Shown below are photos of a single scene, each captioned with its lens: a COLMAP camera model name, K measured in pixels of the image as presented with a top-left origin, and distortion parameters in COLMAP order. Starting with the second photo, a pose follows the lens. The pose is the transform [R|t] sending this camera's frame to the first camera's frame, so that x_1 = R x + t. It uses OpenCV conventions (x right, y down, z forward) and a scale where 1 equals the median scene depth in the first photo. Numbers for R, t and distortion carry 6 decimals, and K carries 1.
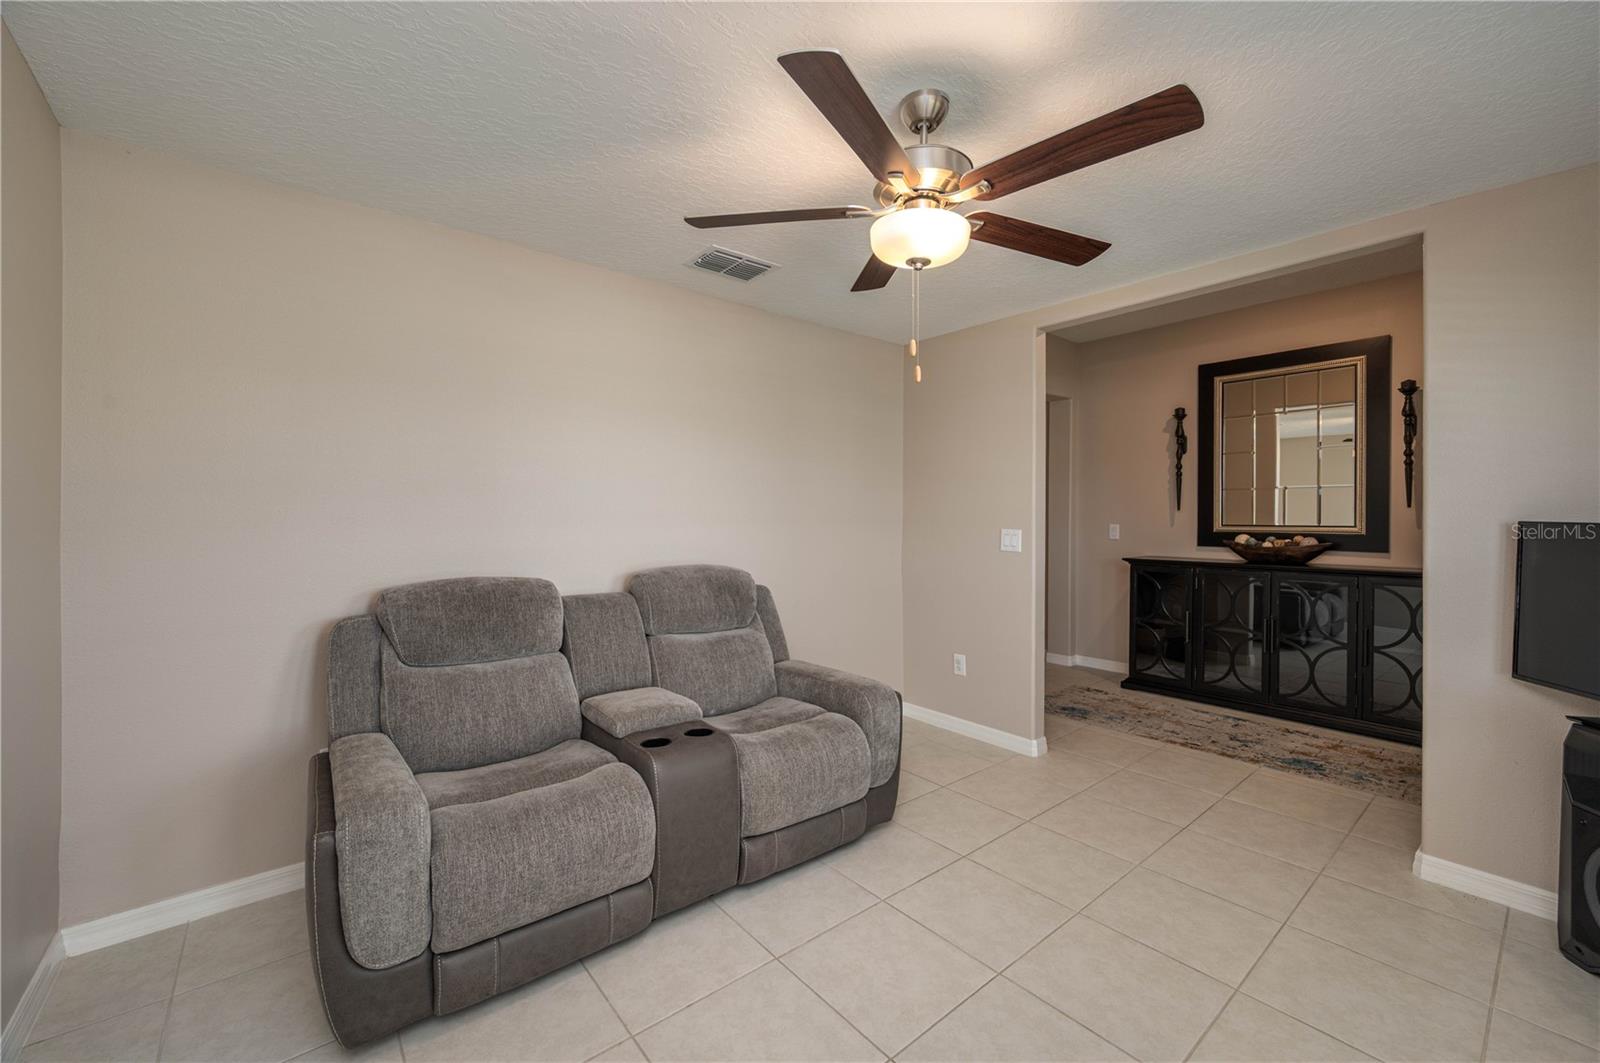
lens RADIAL K [[628.8, 0, 800.0], [0, 628.8, 522.2], [0, 0, 1]] dist [-0.001129, -0.000249]
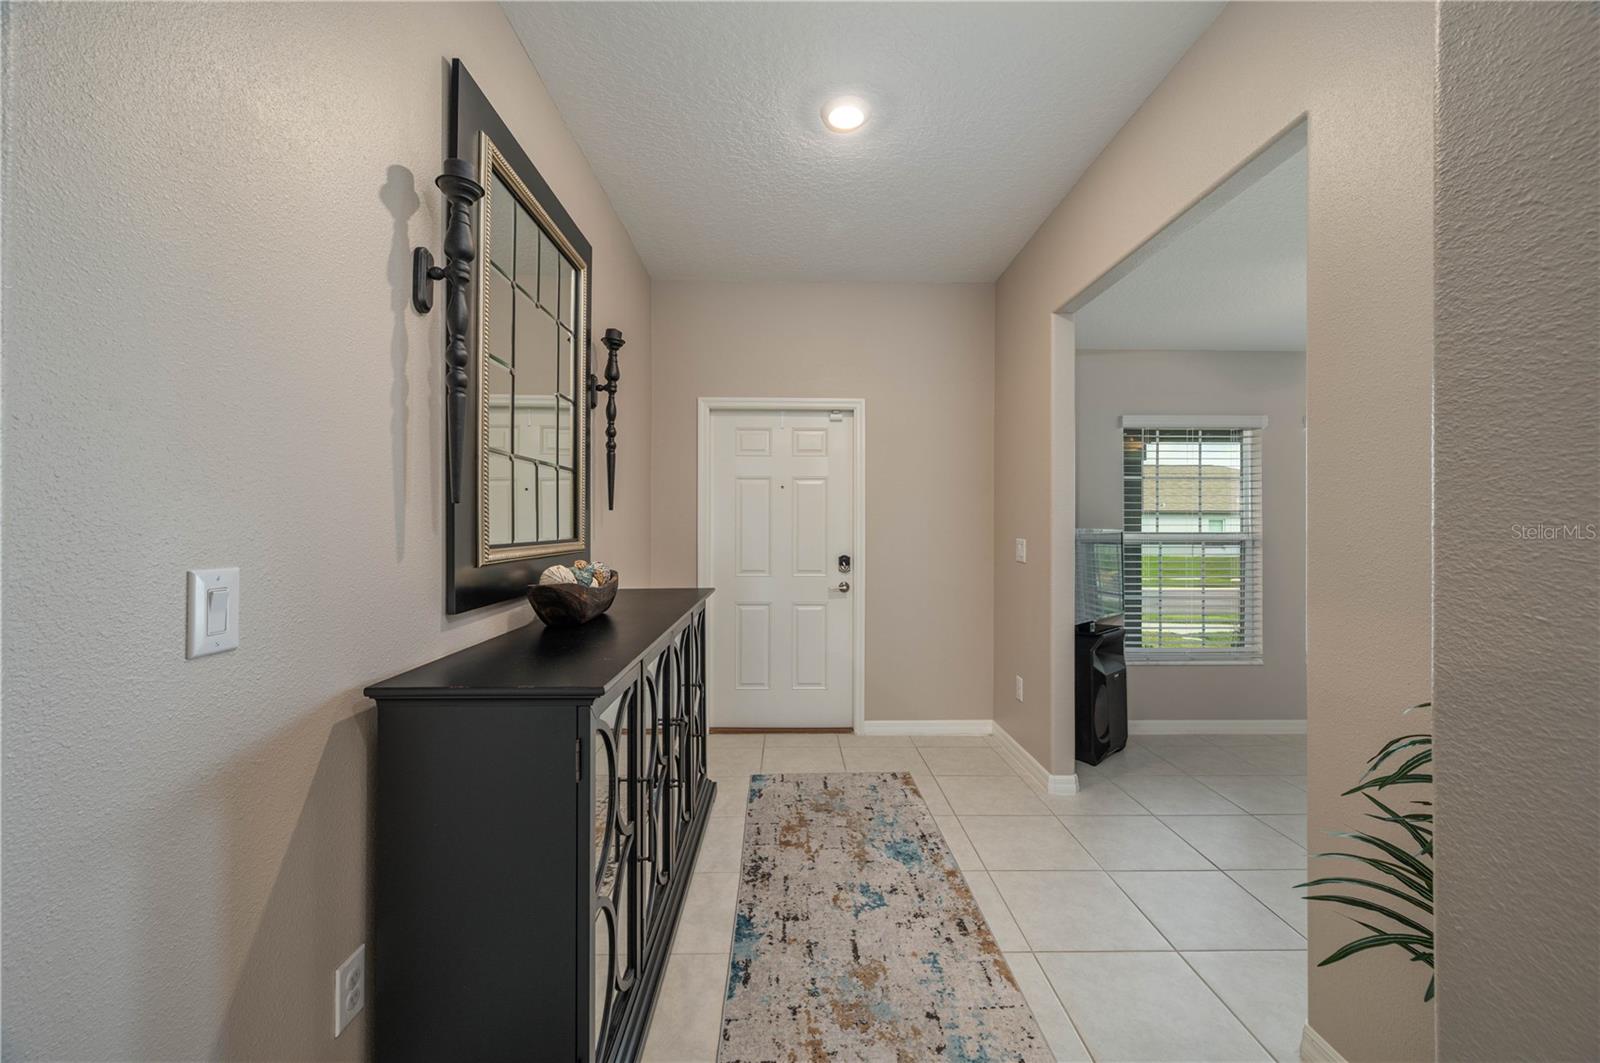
lens RADIAL K [[628.8, 0, 800.0], [0, 628.8, 522.2], [0, 0, 1]] dist [-0.001129, -0.000249]
pose [[-0.786183, 0.004598, 0.617976, 0.386981], [0.001300, 0.999982, -0.005786, -0.006145], [-0.617992, -0.003745, -0.786175, 1.516036]]
